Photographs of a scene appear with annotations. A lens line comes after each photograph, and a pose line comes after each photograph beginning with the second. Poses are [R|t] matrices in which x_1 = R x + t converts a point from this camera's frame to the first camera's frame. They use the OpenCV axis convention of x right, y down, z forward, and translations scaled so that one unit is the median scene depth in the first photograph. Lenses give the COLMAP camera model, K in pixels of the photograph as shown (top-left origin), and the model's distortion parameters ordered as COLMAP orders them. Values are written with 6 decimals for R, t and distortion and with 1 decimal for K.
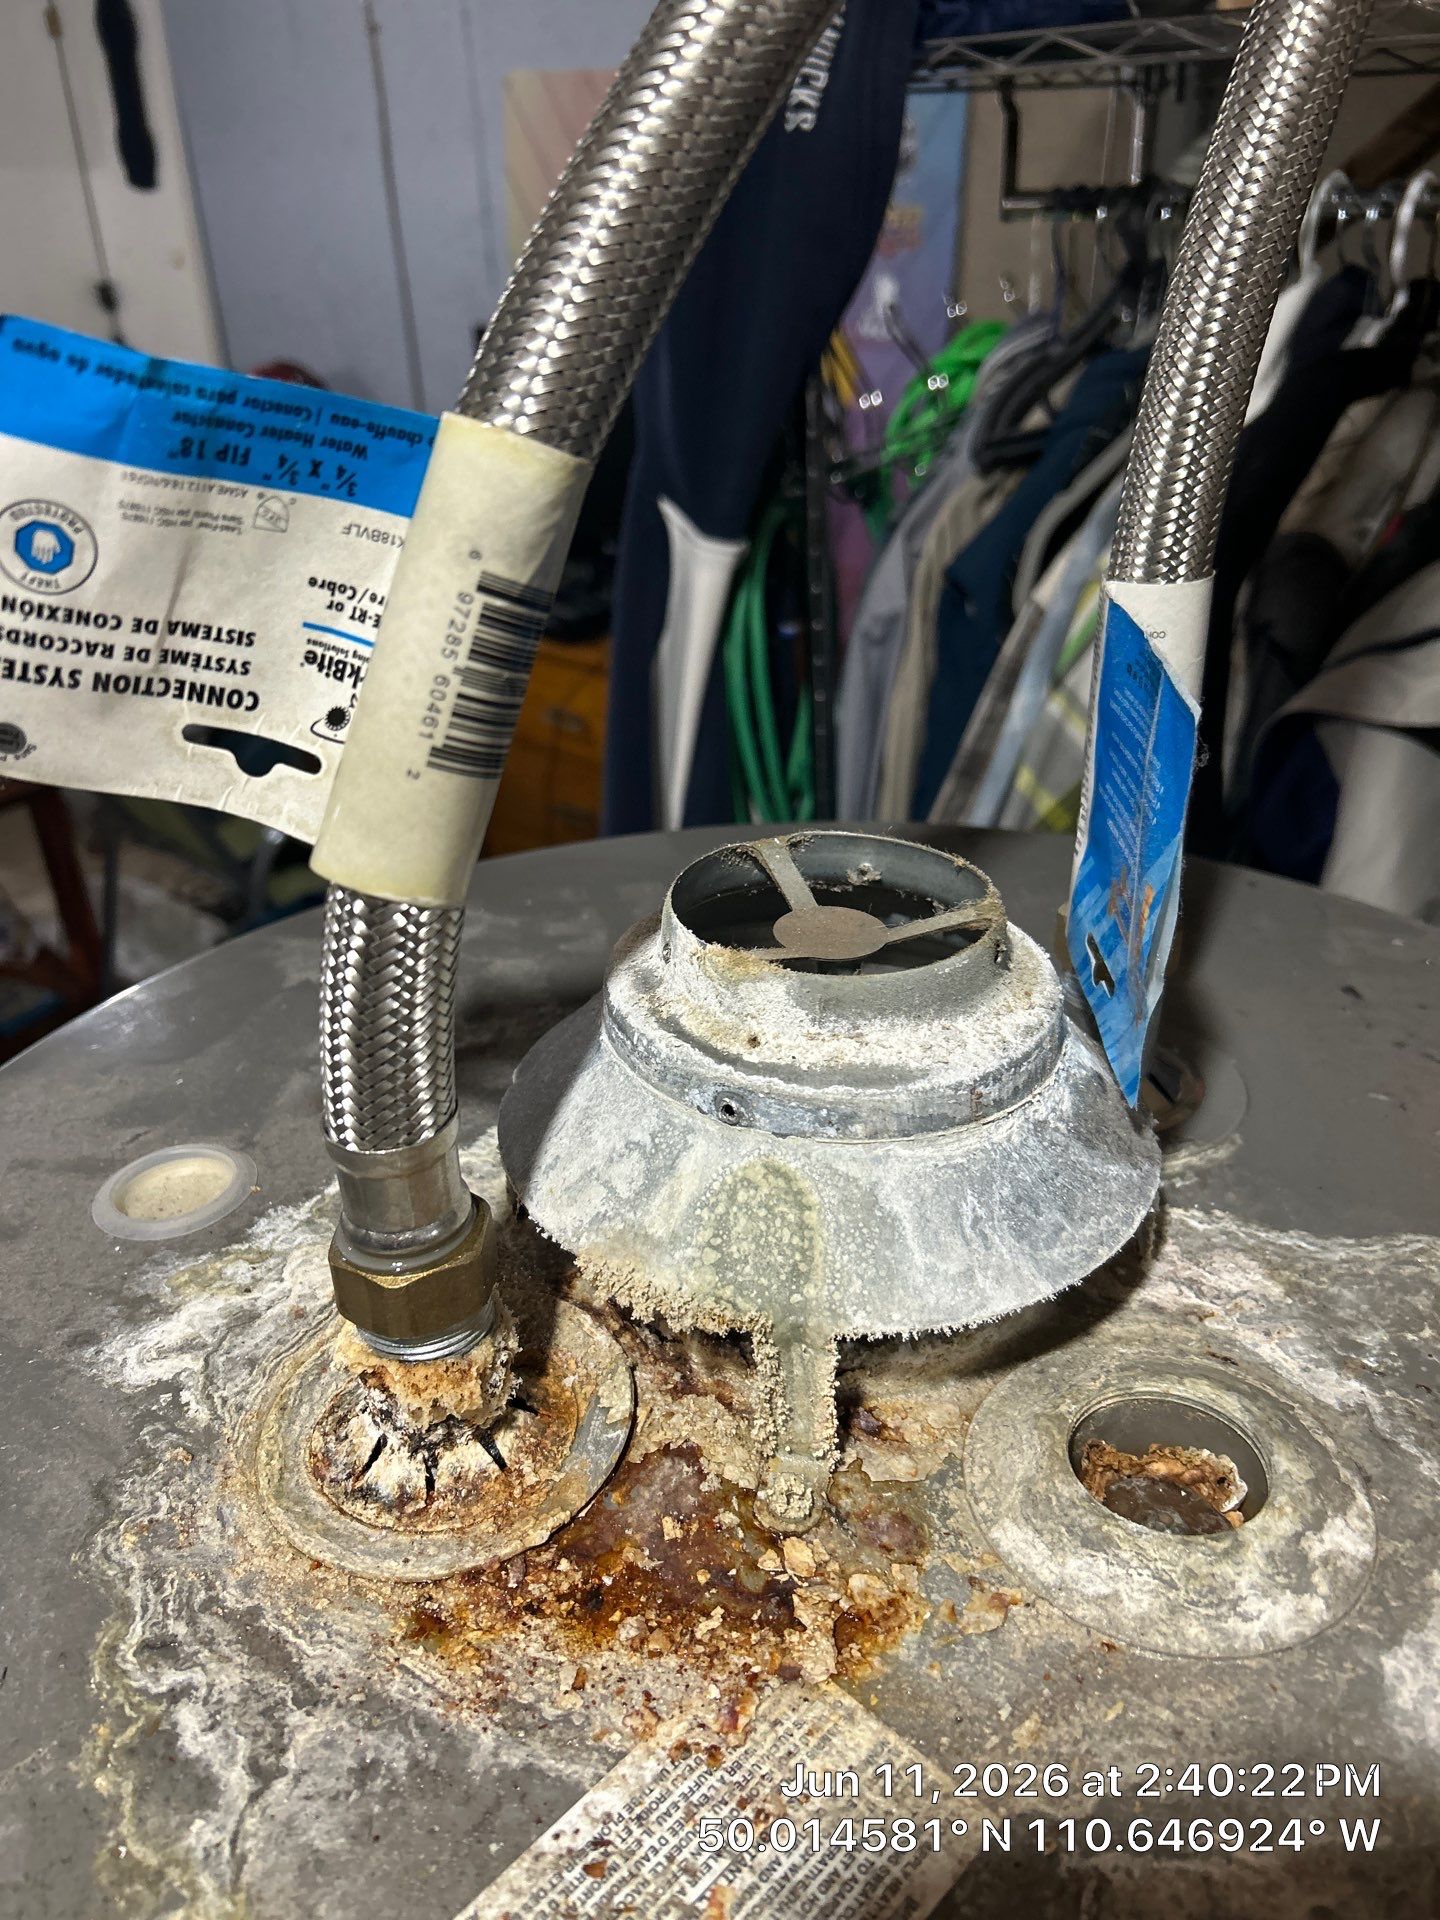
lens RADIAL K [[1443.6, 0, 720.0], [0, 1443.6, 960.0], [0, 0, 1]] dist [0.068586, -0.169253]
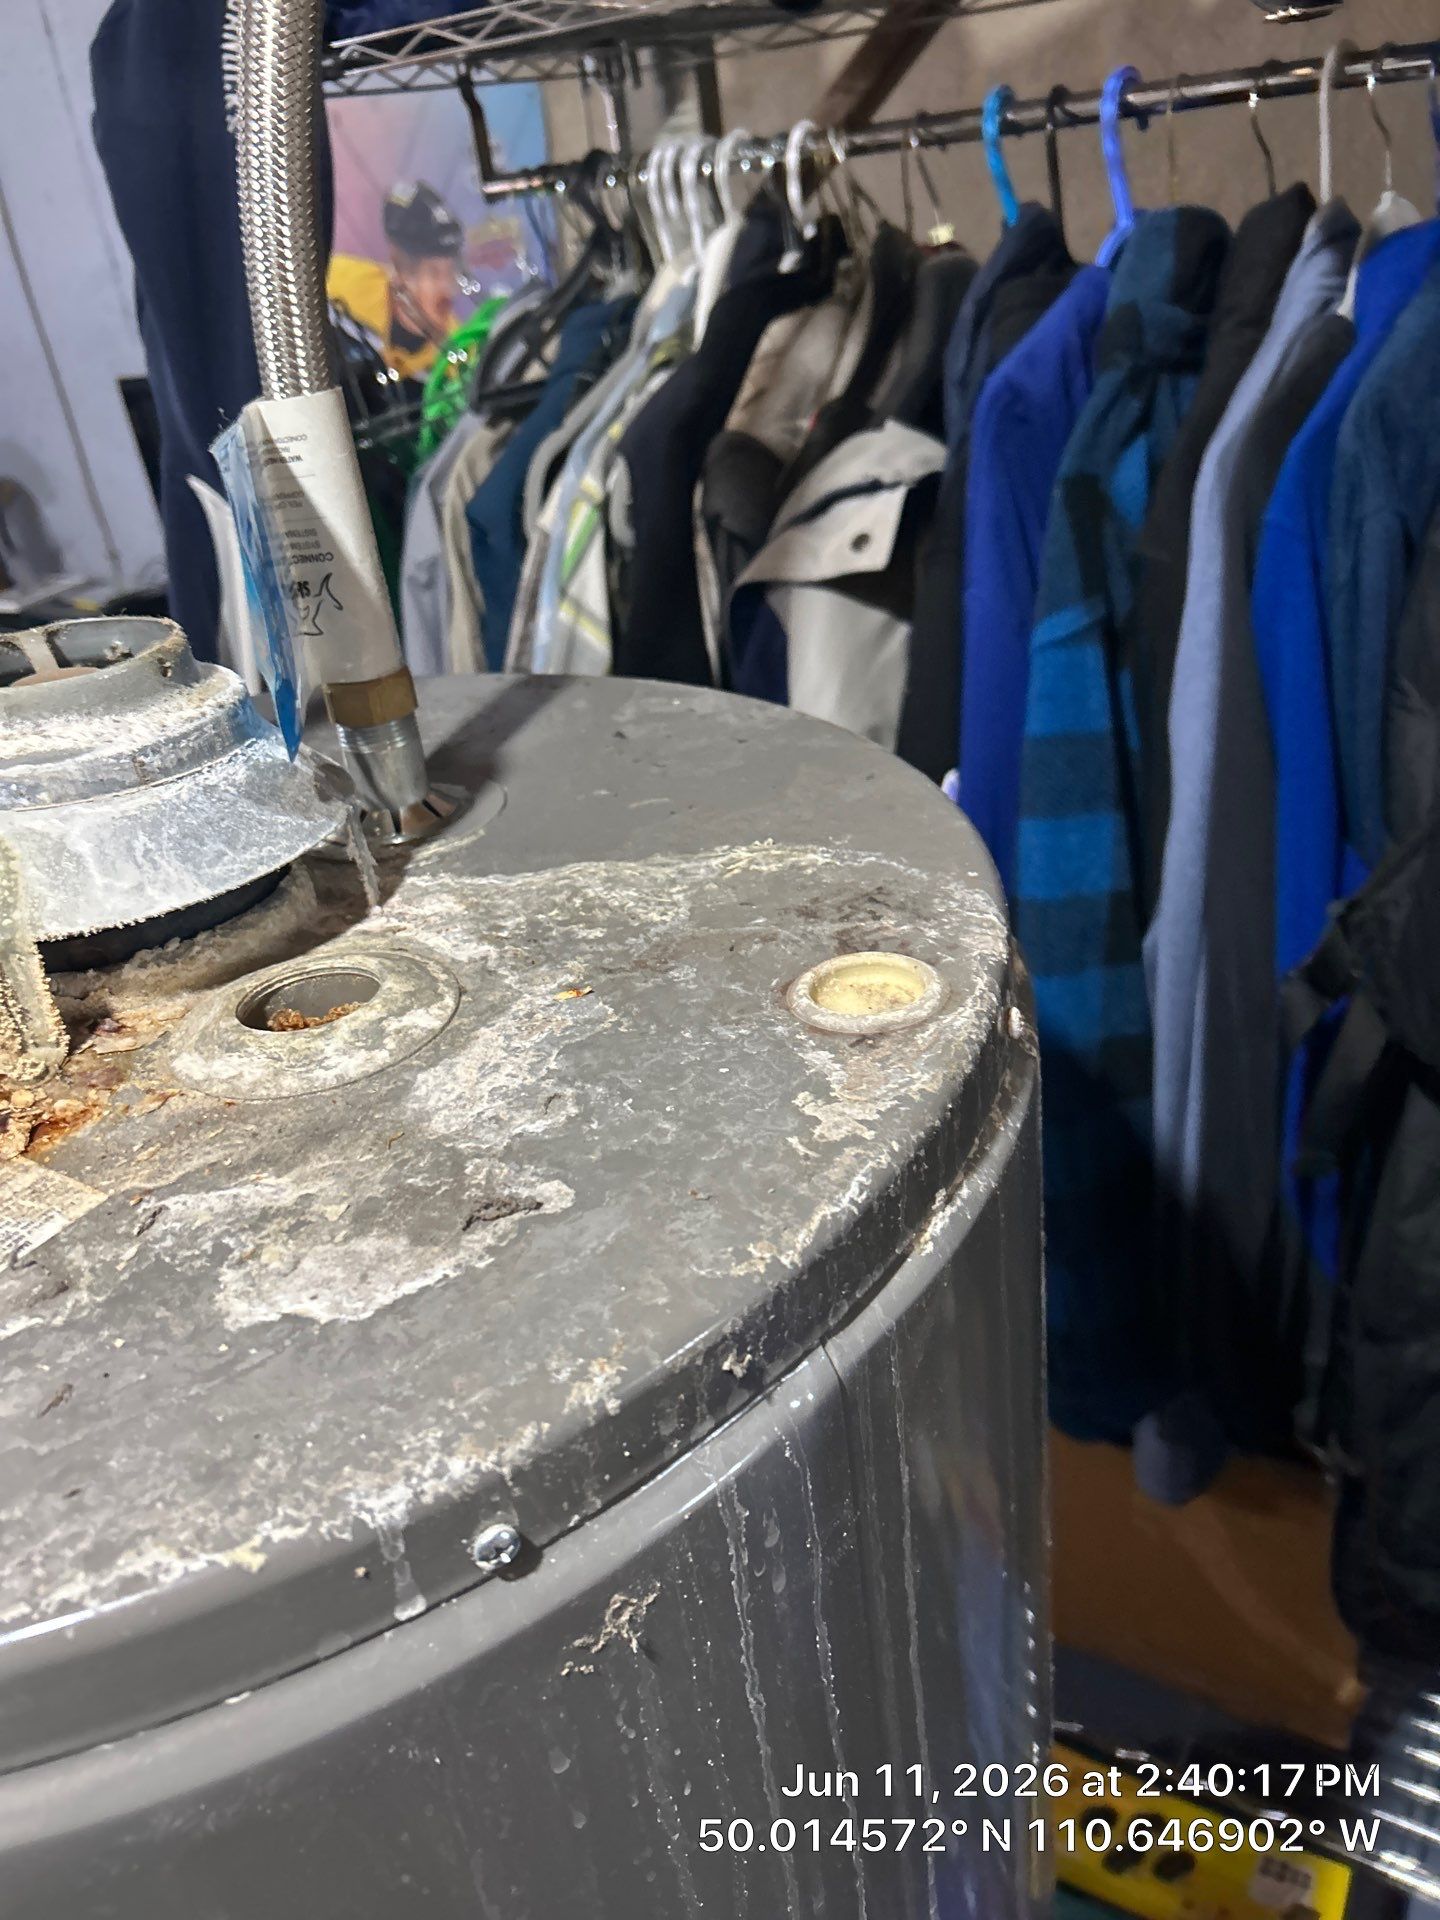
lens RADIAL K [[1443.6, 0, 720.0], [0, 1443.6, 960.0], [0, 0, 1]] dist [0.068586, -0.169253]
pose [[0.979966, -0.155735, 0.124153, 0.508945], [0.158049, 0.987391, -0.008951, 0.370410], [-0.121194, 0.028393, 0.992223, -0.403712]]
